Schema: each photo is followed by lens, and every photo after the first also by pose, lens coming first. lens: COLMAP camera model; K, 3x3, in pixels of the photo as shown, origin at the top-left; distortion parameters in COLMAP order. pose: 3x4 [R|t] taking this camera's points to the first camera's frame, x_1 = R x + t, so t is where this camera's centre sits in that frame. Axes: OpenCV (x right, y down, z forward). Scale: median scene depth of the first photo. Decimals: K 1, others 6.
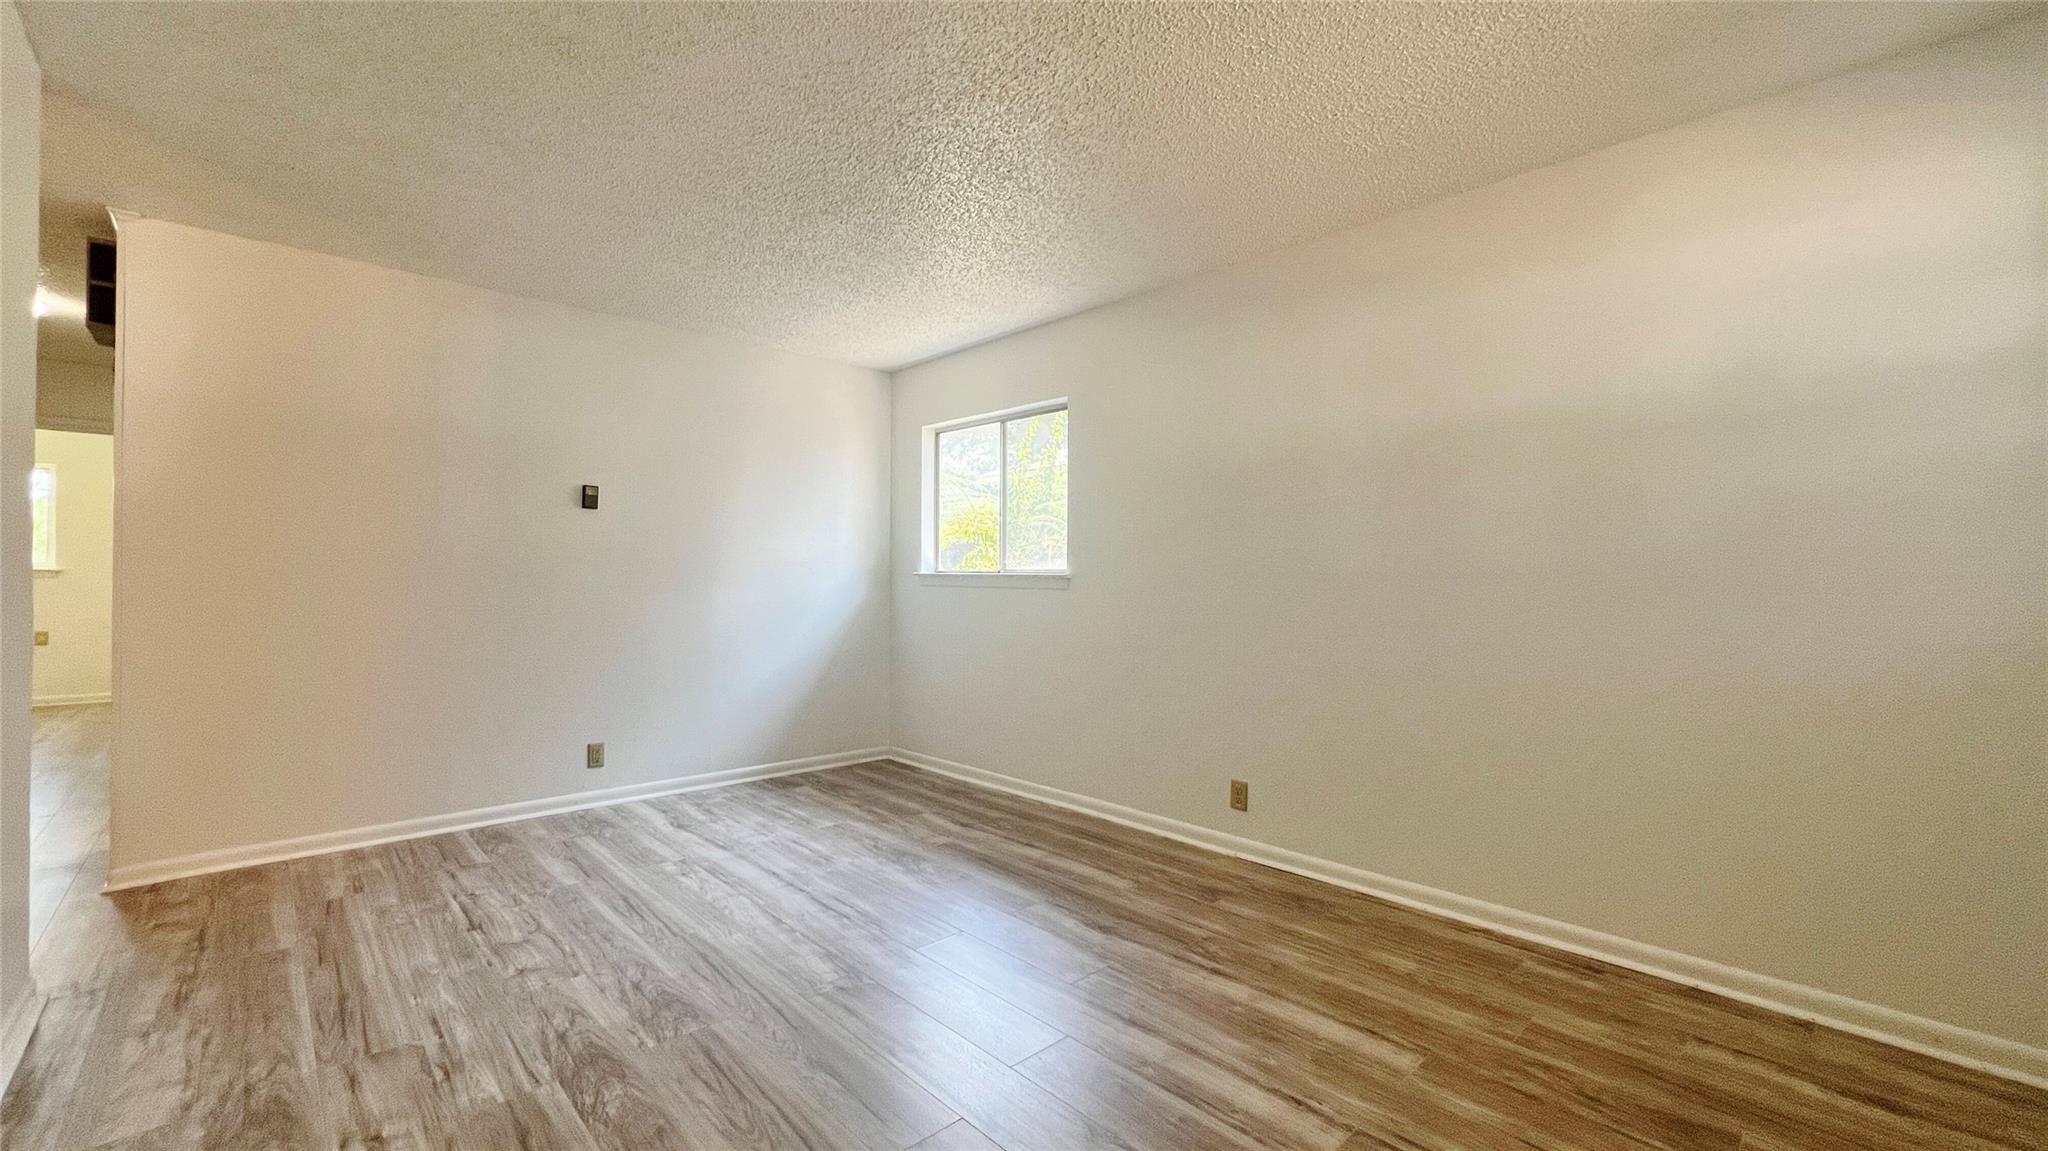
lens RADIAL K [[827.8, 0, 1030.2], [0, 827.8, 580.1], [0, 0, 1]] dist [-0.002393, -0.000306]
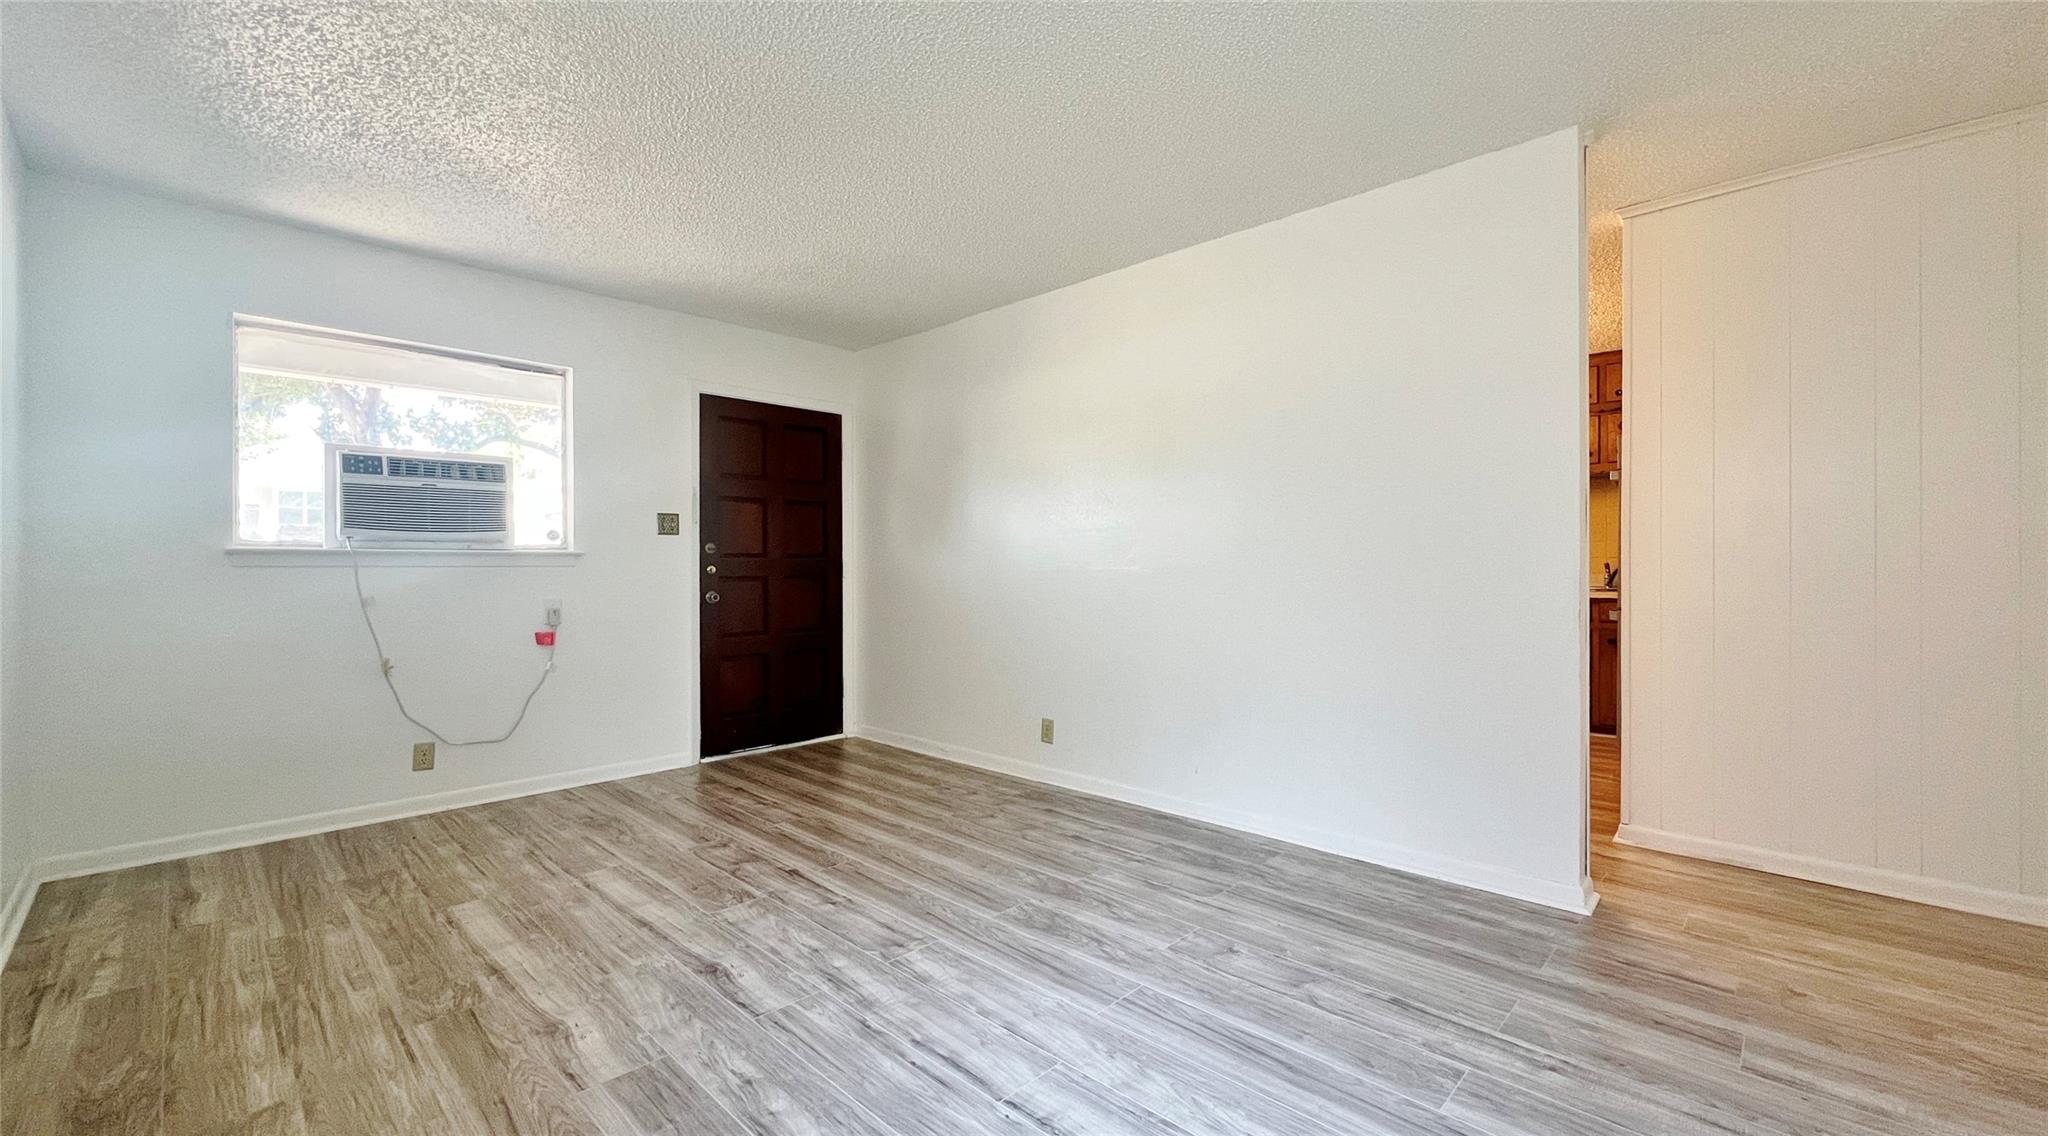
lens RADIAL K [[827.8, 0, 1021.8], [0, 827.8, 565.0], [0, 0, 1]] dist [-0.002393, -0.000306]
pose [[-0.999403, -0.004977, -0.034180, -0.302627], [-0.004758, 0.999968, -0.006492, 0.022972], [0.034211, -0.006326, -0.999395, 1.797773]]
